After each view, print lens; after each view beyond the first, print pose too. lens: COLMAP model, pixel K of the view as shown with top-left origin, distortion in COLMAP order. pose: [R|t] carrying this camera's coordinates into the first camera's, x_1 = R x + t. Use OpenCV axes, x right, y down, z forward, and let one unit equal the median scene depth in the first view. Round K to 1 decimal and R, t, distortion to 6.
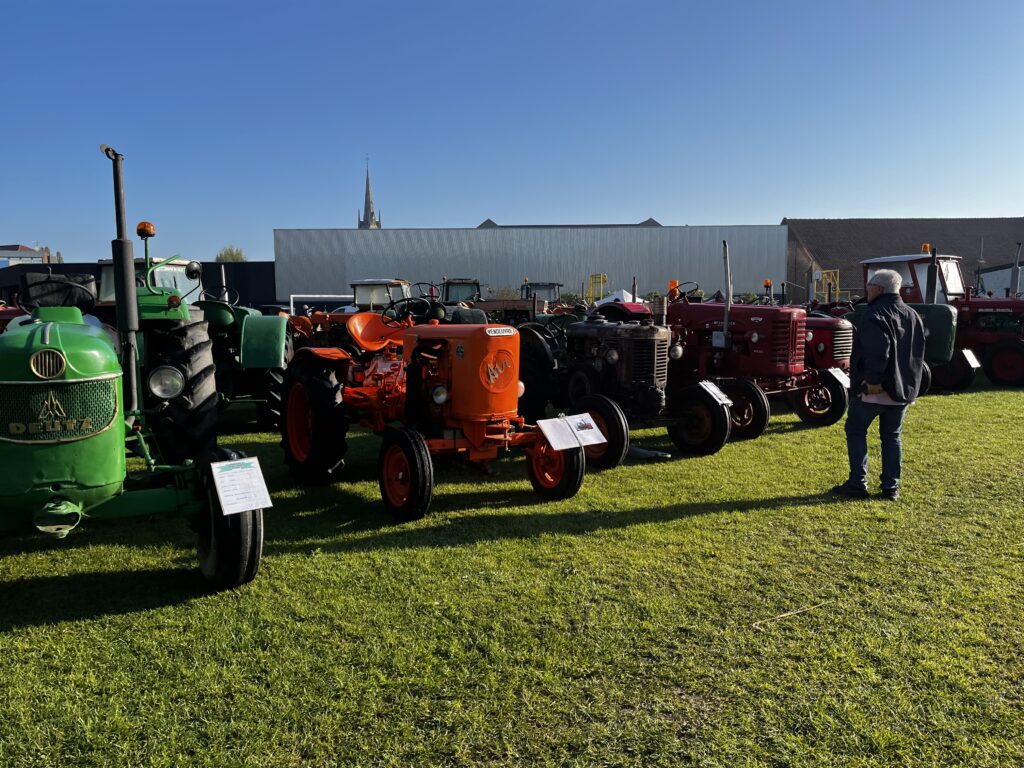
lens RADIAL K [[830.5, 0, 514.7], [0, 830.5, 387.8], [0, 0, 1]] dist [0.017119, -0.036657]
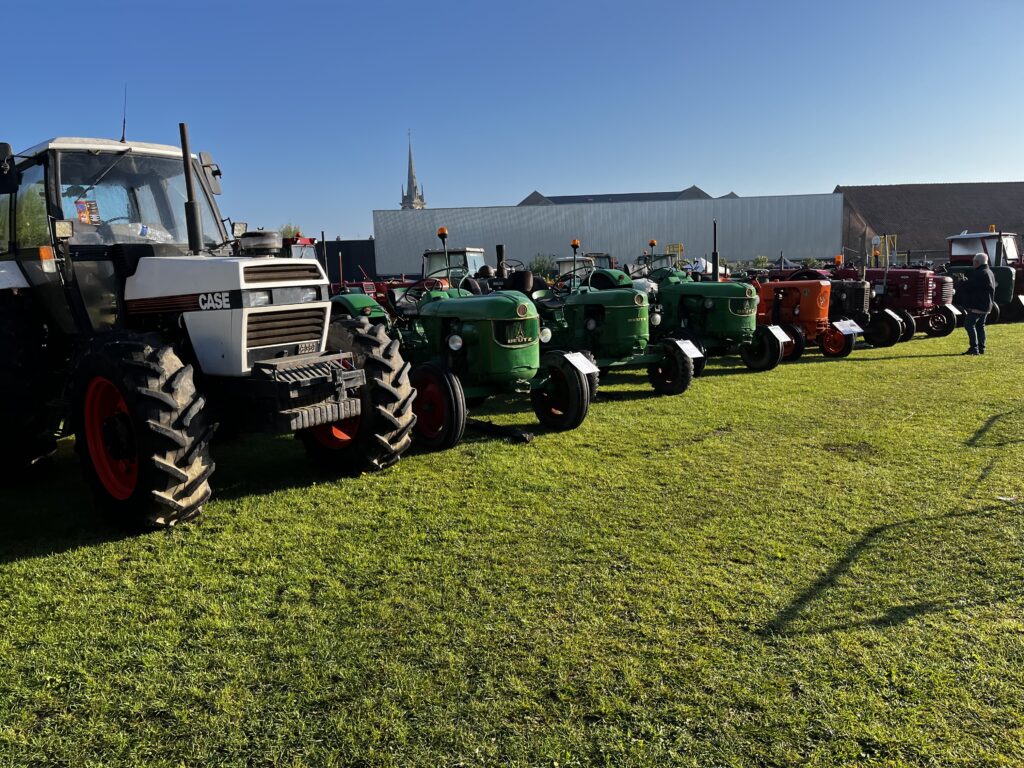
lens RADIAL K [[830.5, 0, 506.6], [0, 830.5, 383.2], [0, 0, 1]] dist [0.017119, -0.036657]
pose [[0.998627, -0.016207, -0.049806, -0.068276], [0.017687, 0.999411, 0.029418, 0.011073], [0.049300, -0.030259, 0.998326, -0.120415]]
